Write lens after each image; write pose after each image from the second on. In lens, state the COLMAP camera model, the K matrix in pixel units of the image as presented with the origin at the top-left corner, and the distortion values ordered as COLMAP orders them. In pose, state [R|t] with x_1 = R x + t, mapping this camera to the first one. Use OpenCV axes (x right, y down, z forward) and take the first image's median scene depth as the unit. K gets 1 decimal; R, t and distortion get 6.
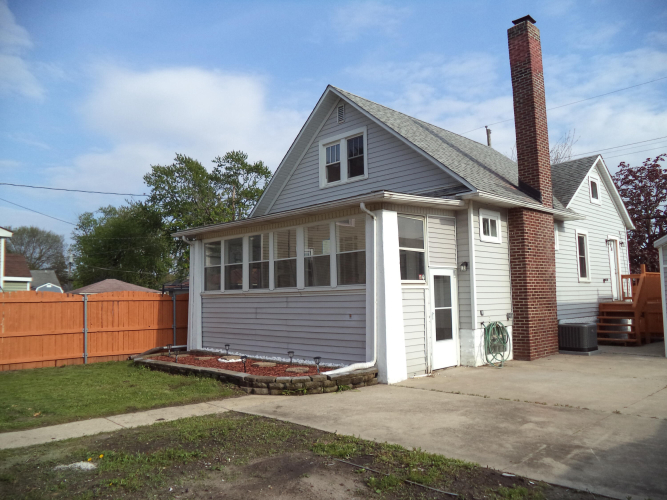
lens RADIAL K [[535.6, 0, 335.2], [0, 535.6, 249.7], [0, 0, 1]] dist [-0.037472, 0.007099]
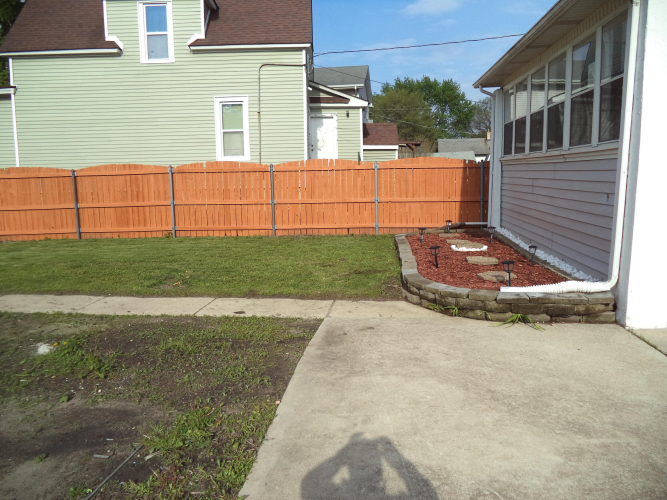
lens RADIAL K [[535.6, 0, 334.9], [0, 535.6, 249.6], [0, 0, 1]] dist [-0.037472, 0.007099]
pose [[0.650356, 0.115818, -0.750748, 0.289828], [0.071277, 0.974644, 0.212104, 0.042972], [0.756278, -0.191455, 0.625611, 0.457940]]
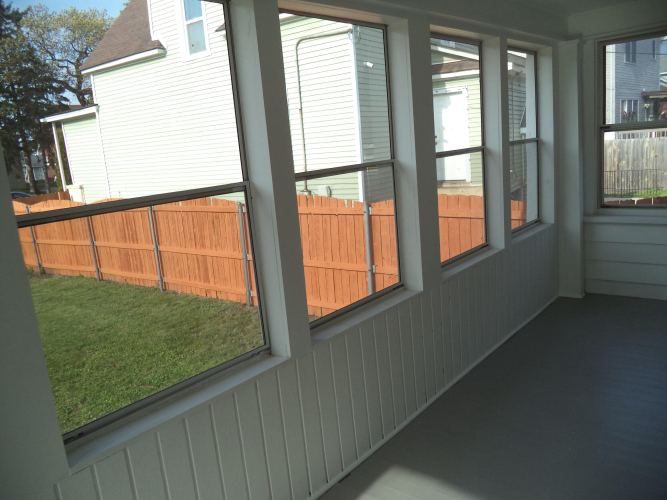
lens RADIAL K [[535.6, 0, 334.5], [0, 535.6, 252.0], [0, 0, 1]] dist [-0.037472, 0.007099]
pose [[0.111843, 0.212132, -0.970820, 0.066451], [0.172022, 0.958067, 0.229164, 0.007777], [0.978723, -0.192633, 0.070662, 1.286596]]
